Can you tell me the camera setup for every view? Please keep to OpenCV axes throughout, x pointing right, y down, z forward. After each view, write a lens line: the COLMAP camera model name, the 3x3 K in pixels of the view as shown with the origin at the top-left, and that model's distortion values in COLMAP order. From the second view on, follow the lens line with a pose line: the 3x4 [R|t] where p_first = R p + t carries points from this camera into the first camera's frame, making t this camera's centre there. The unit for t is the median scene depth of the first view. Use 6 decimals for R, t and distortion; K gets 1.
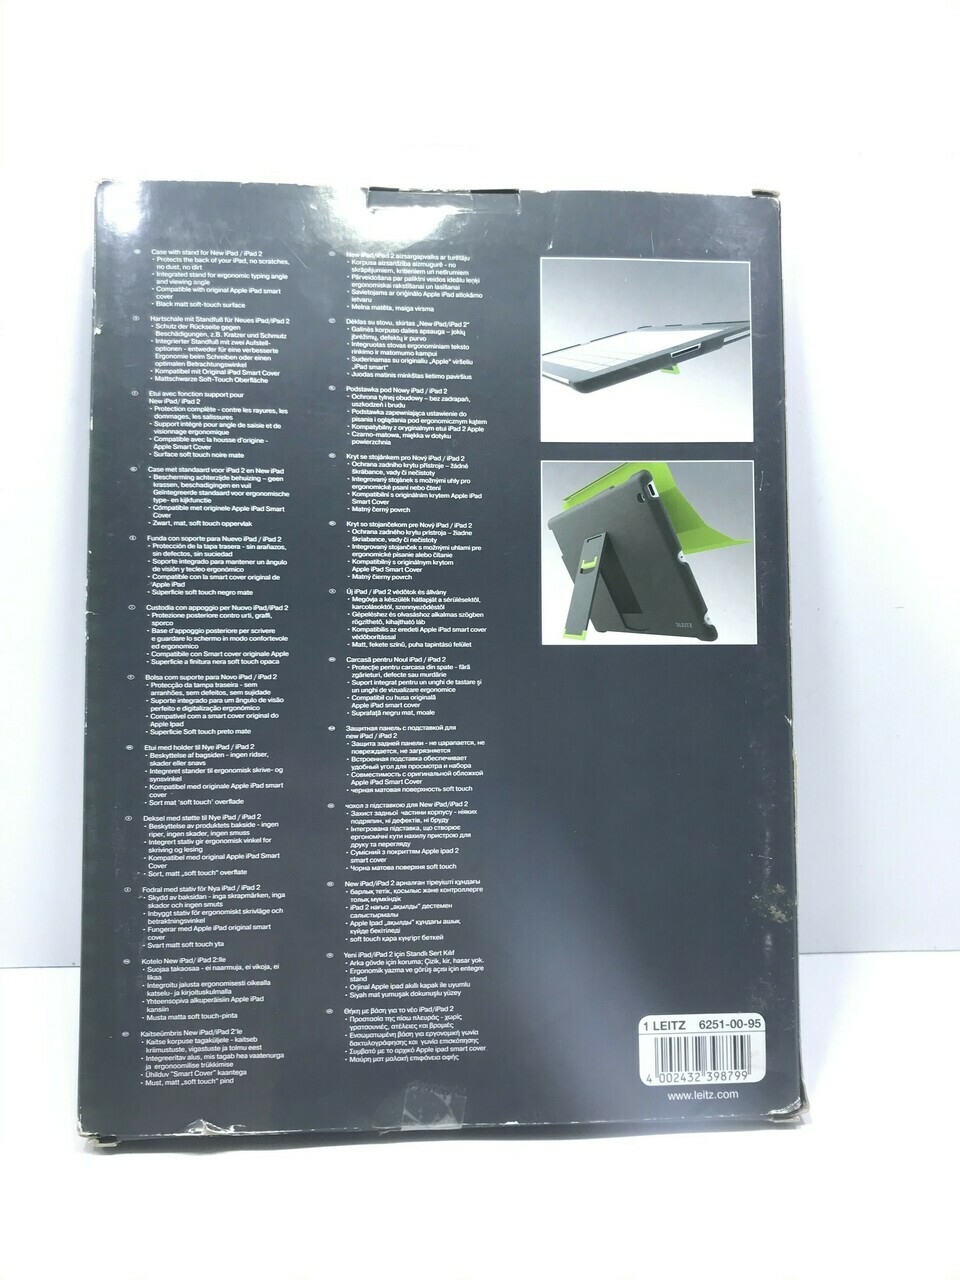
lens RADIAL K [[1045.0, 0, 480.0], [0, 1045.0, 640.0], [0, 0, 1]] dist [-0.002561, 0.000954]
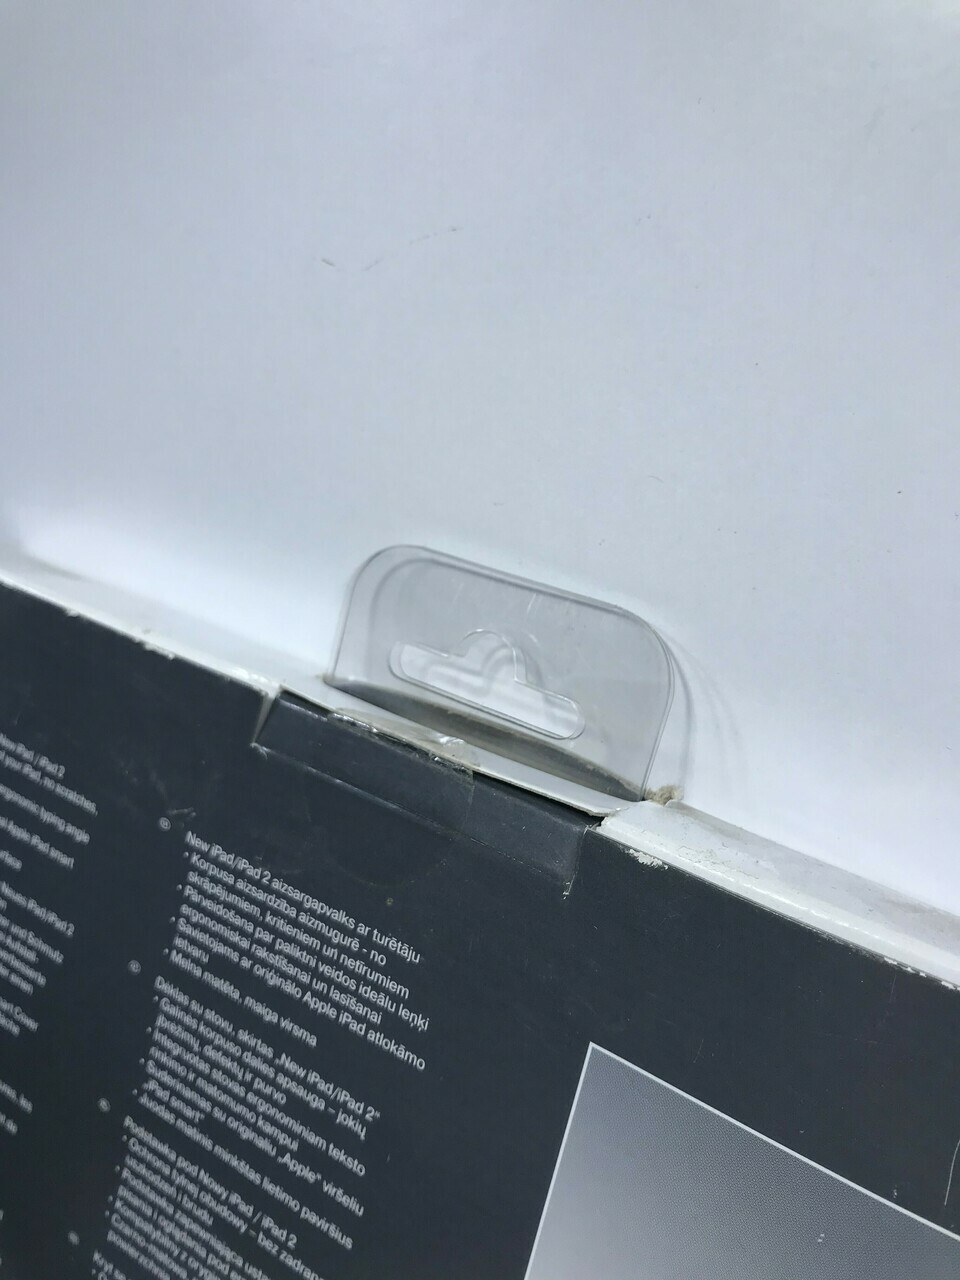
lens RADIAL K [[1045.0, 0, 480.0], [0, 1045.0, 640.0], [0, 0, 1]] dist [-0.002561, 0.000954]
pose [[0.782184, 0.287469, -0.552765, 0.180205], [-0.215708, 0.957275, 0.192602, -0.554700], [0.584515, -0.031414, 0.810774, 0.723649]]
